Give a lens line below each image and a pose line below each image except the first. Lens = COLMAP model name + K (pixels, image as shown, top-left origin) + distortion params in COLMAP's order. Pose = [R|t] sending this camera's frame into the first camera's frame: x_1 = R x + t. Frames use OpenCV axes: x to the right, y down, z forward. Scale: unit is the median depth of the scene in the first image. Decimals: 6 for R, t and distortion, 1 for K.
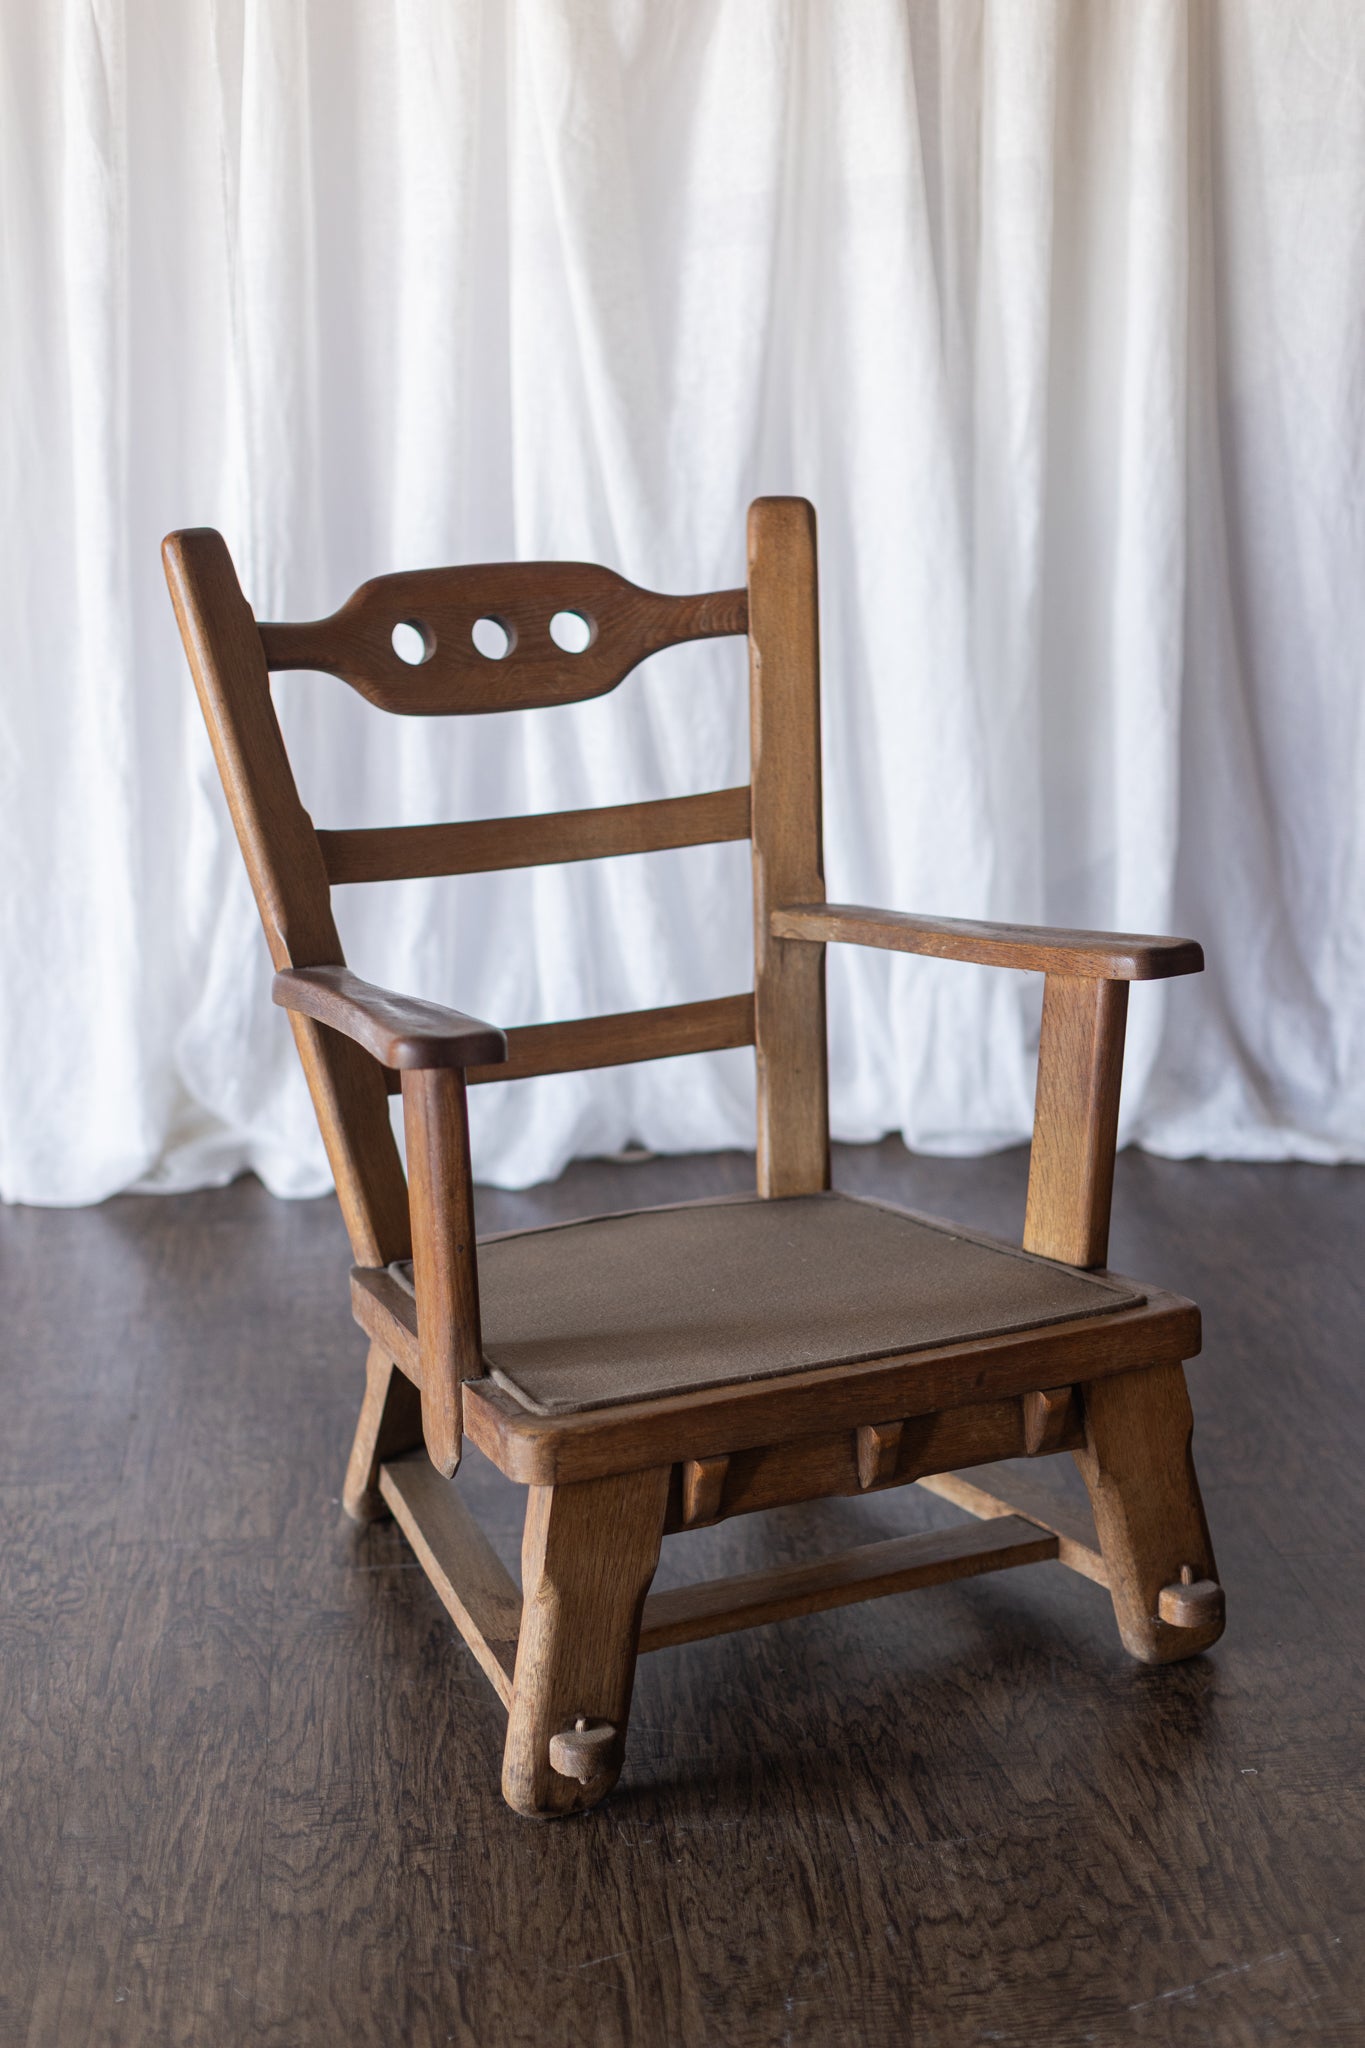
lens RADIAL K [[3408.1, 0, 753.7], [0, 3408.1, 1025.0], [0, 0, 1]] dist [0.031499, -0.024749]
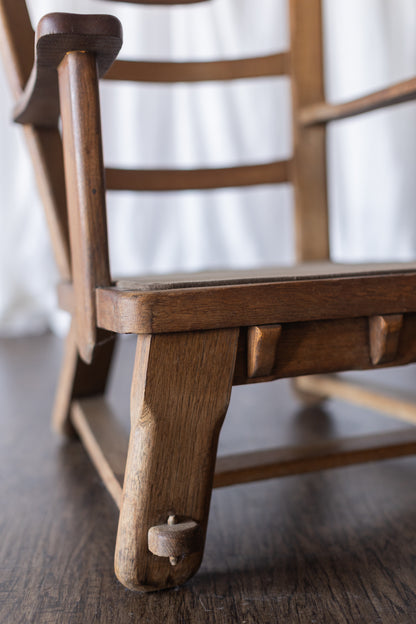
lens RADIAL K [[1053.1, 0, 215.5], [0, 1053.1, 287.9], [0, 0, 1]] dist [-0.025300, 0.100414]
pose [[0.998285, -0.003448, -0.058438, -0.008655], [-0.003362, 0.993238, -0.116049, 0.160562], [0.058443, 0.116047, 0.991523, 0.572109]]
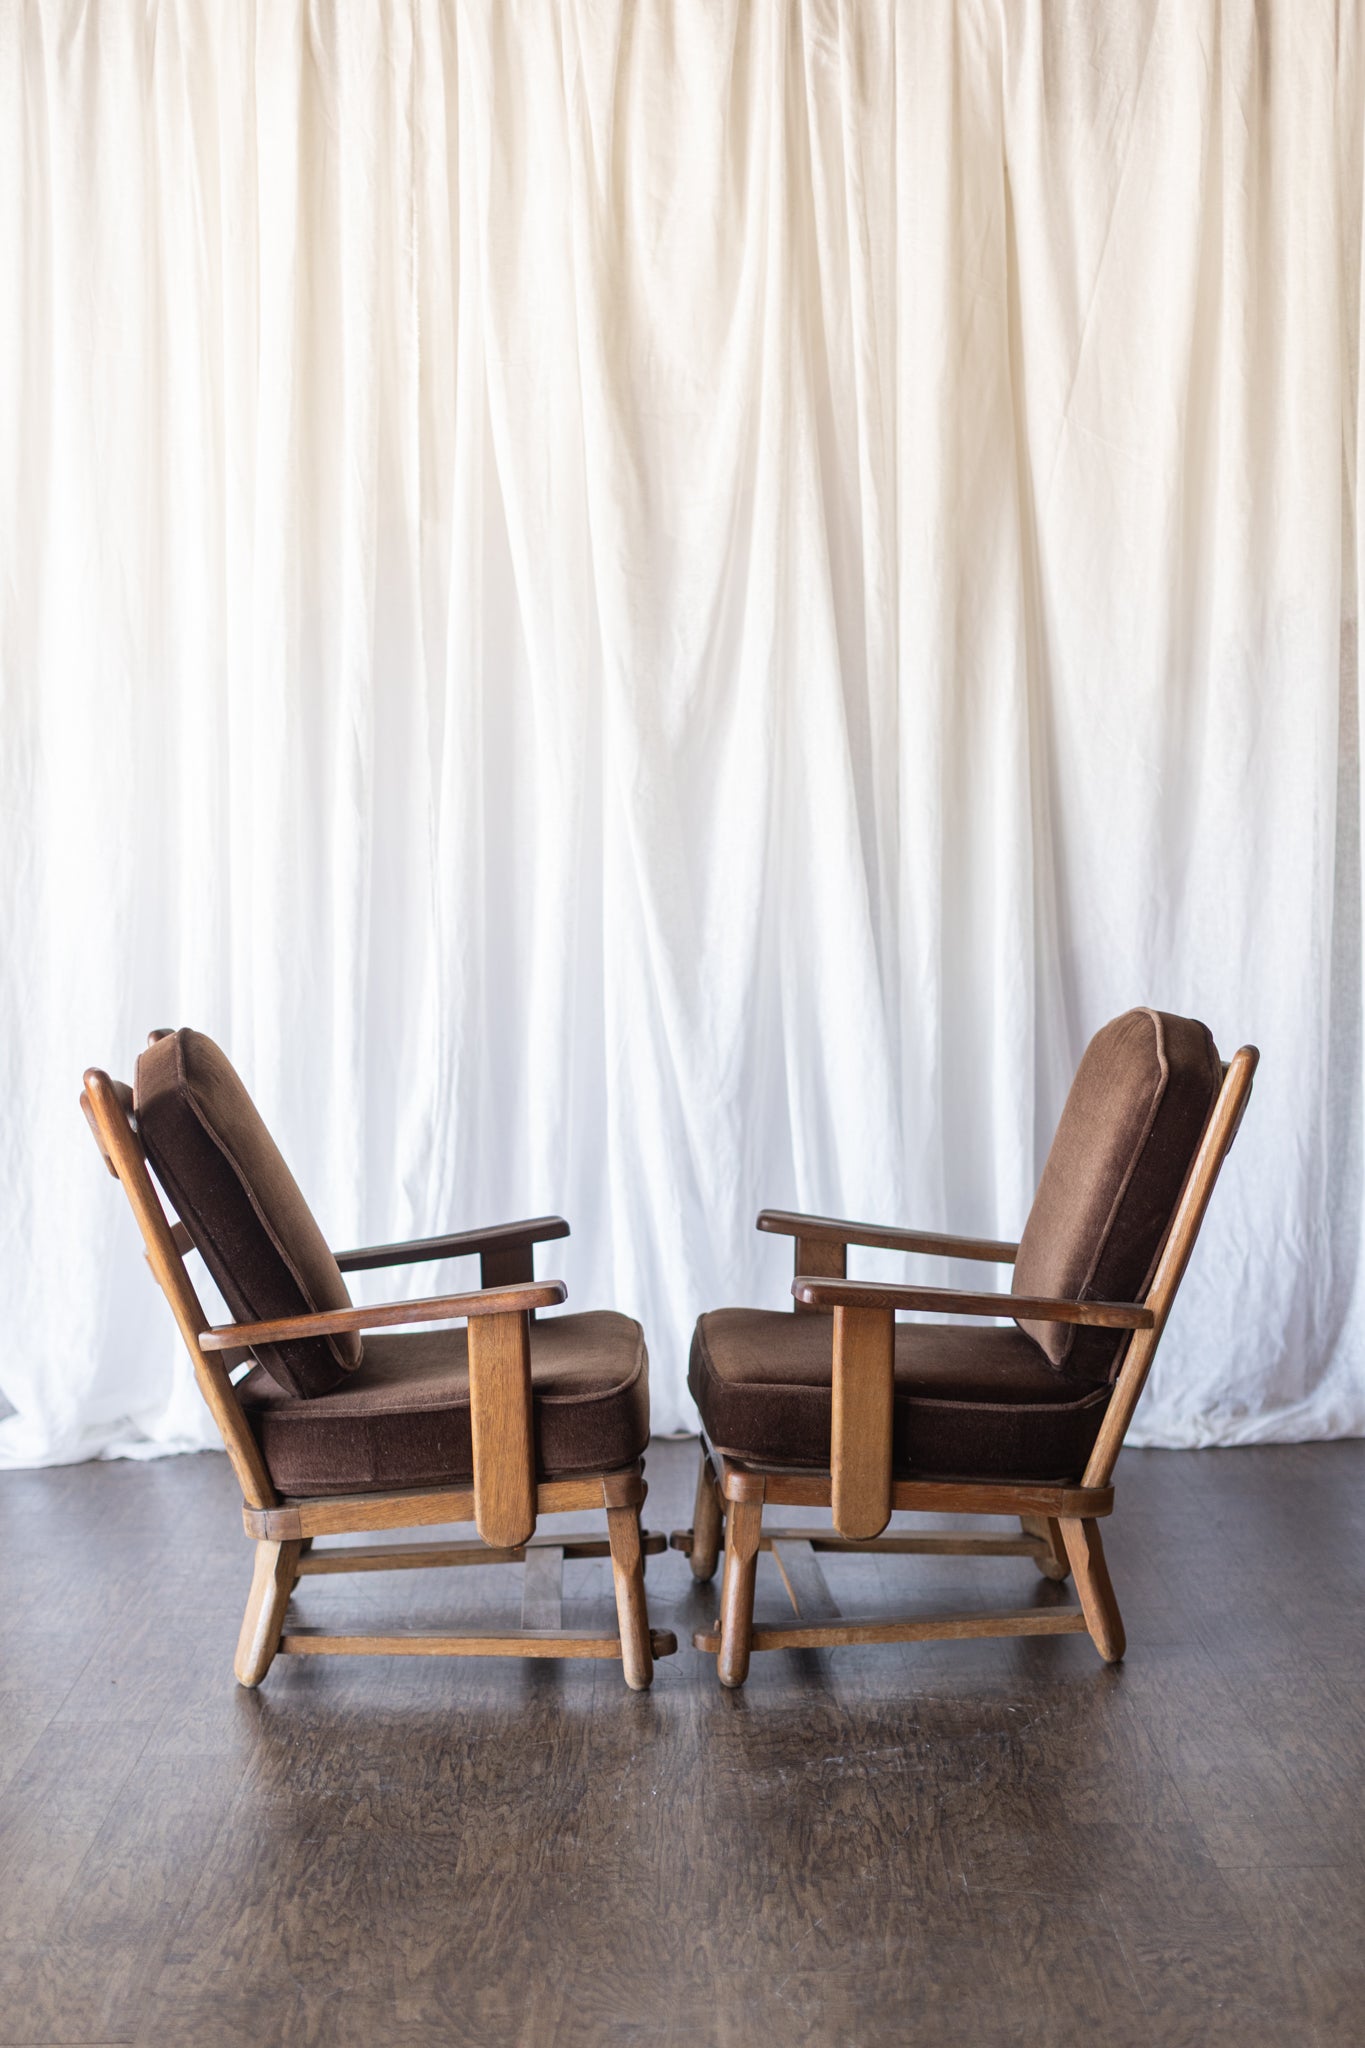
lens RADIAL K [[3349.5, 0, 678.3], [0, 3349.5, 927.6], [0, 0, 1]] dist [0.045588, -0.042700]
pose [[0.993467, -0.002623, -0.114088, 0.229734], [-0.018667, 0.982534, -0.185145, 0.156731], [0.112581, 0.186065, 0.976066, -0.862668]]
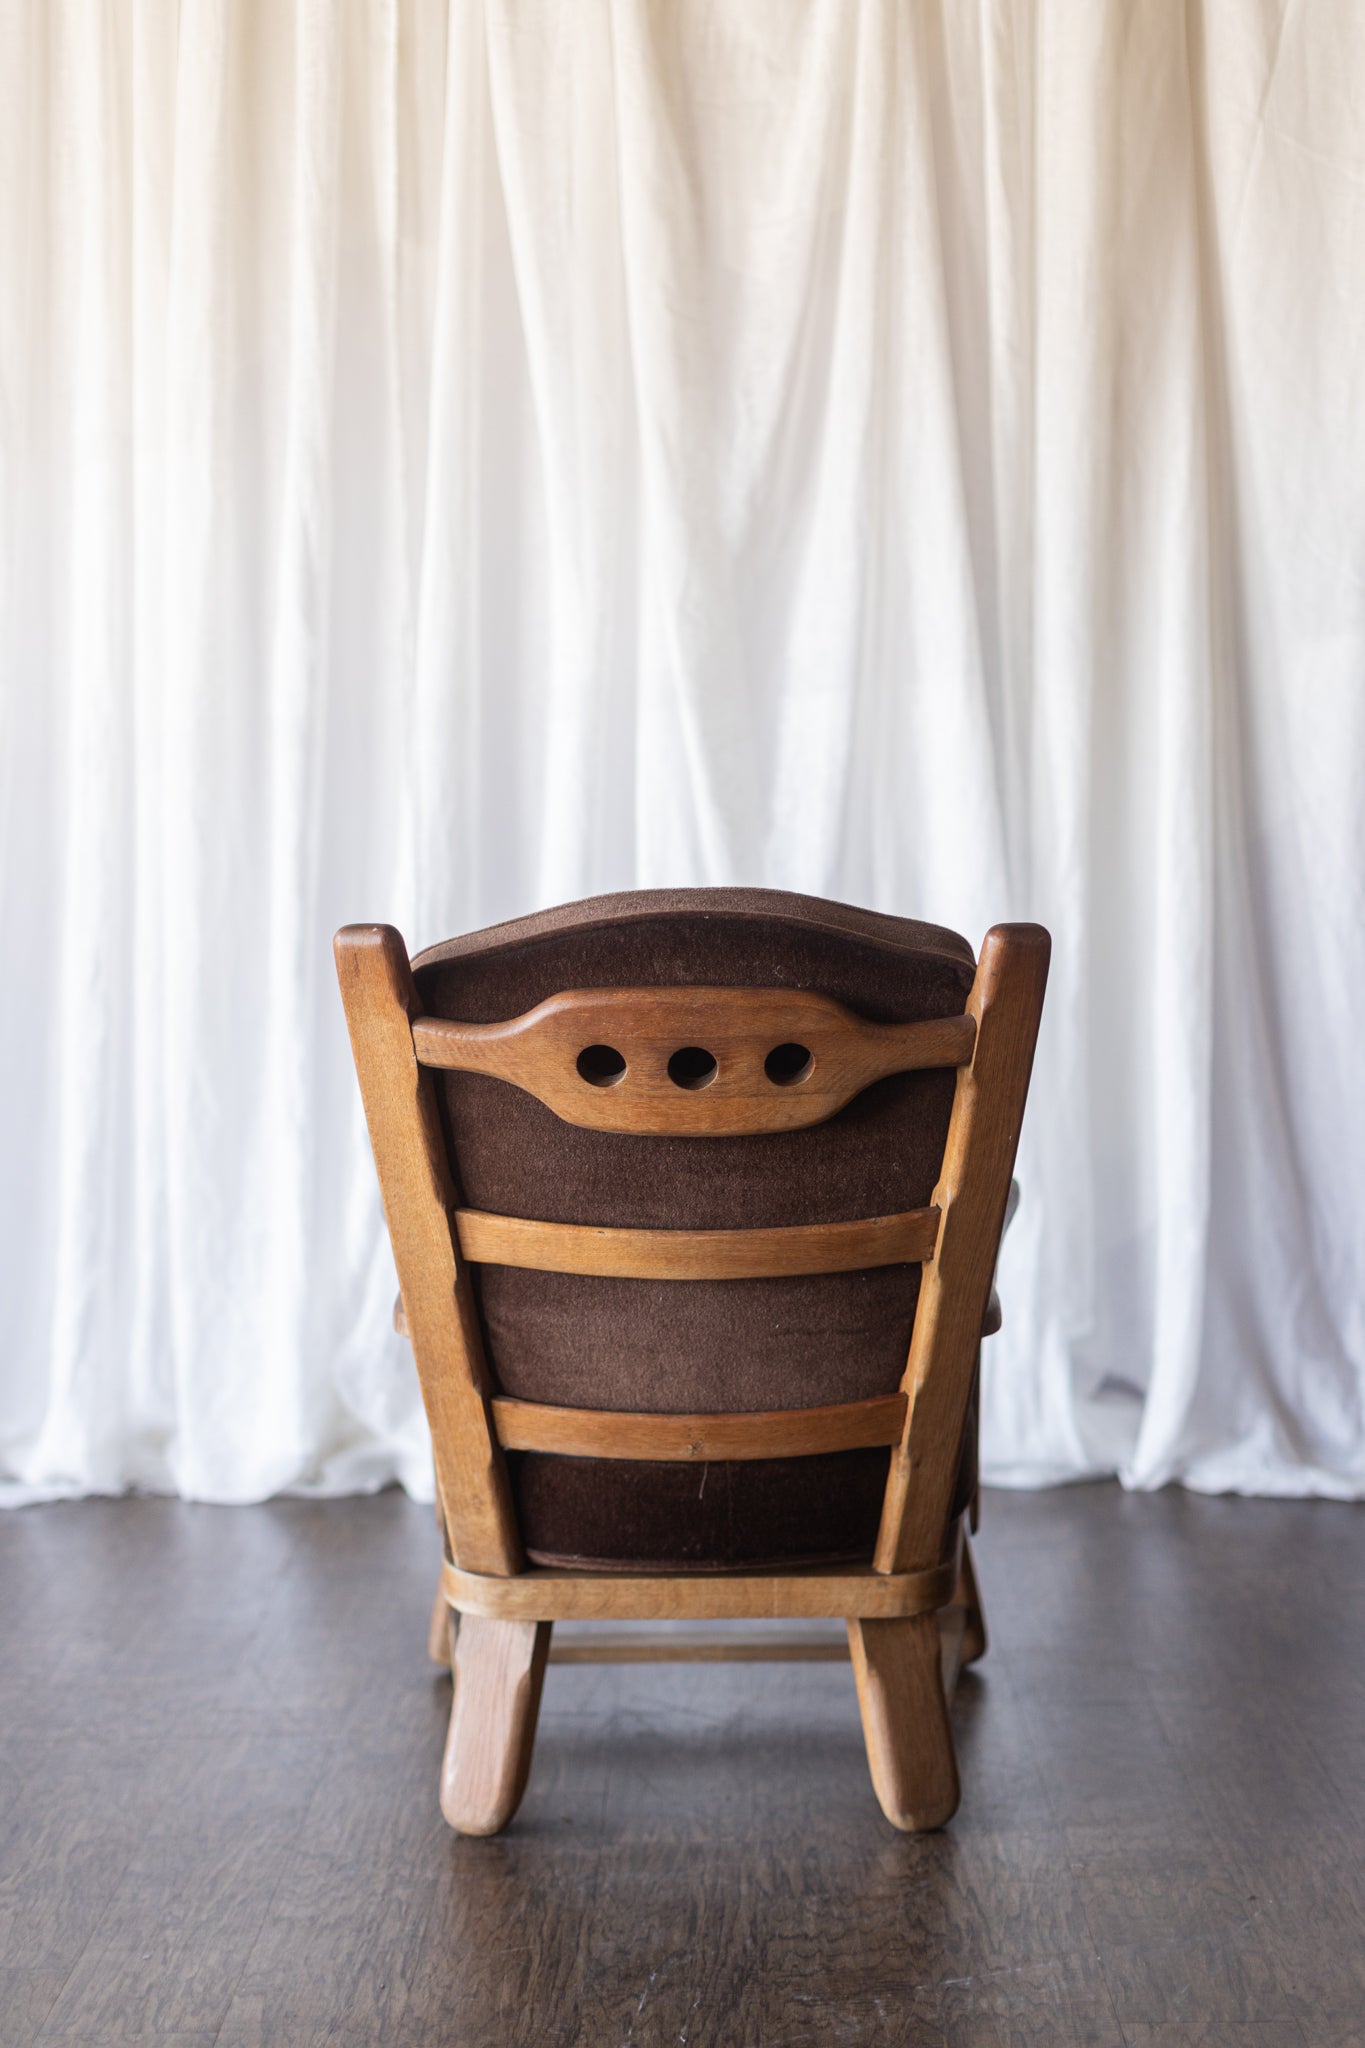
lens RADIAL K [[3612.5, 0, 820.4], [0, 3612.5, 836.8], [0, 0, 1]] dist [0.039379, -0.052372]
pose [[0.995772, 0.007098, -0.091581, 0.174671], [-0.026044, 0.977913, -0.207382, 0.132647], [0.088086, 0.208890, 0.973964, -0.371167]]
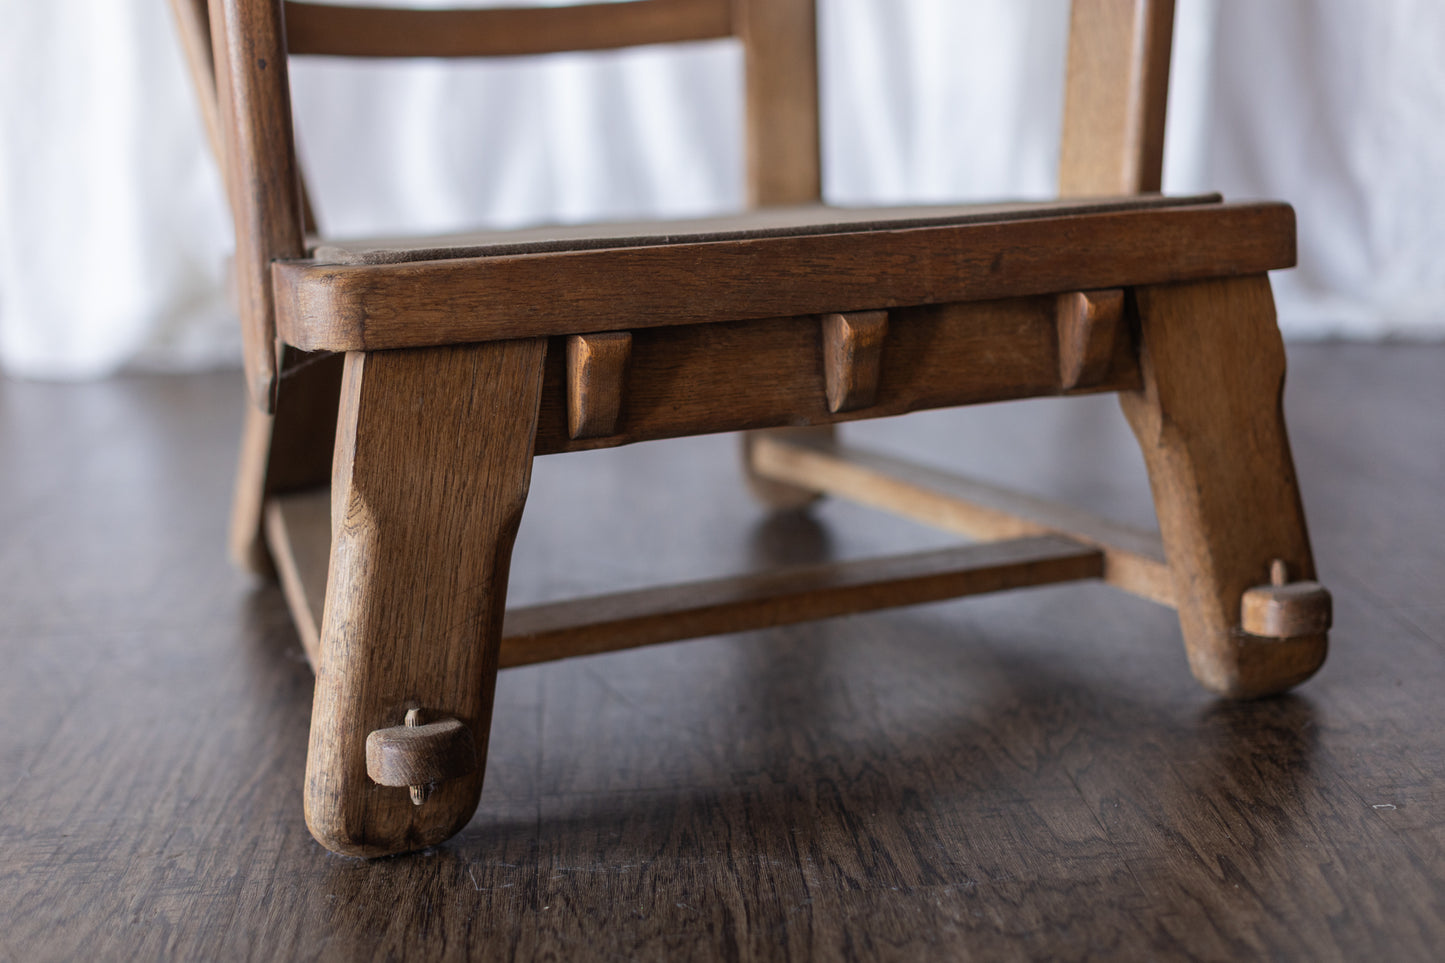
lens RADIAL K [[2438.6, 0, 757.7], [0, 2438.6, 453.8], [0, 0, 1]] dist [-0.025300, 0.100414]
pose [[0.999056, -0.004926, -0.043166, 0.039685], [0.003237, 0.999229, -0.039117, 0.169831], [0.043325, 0.038940, 0.998302, 0.506346]]
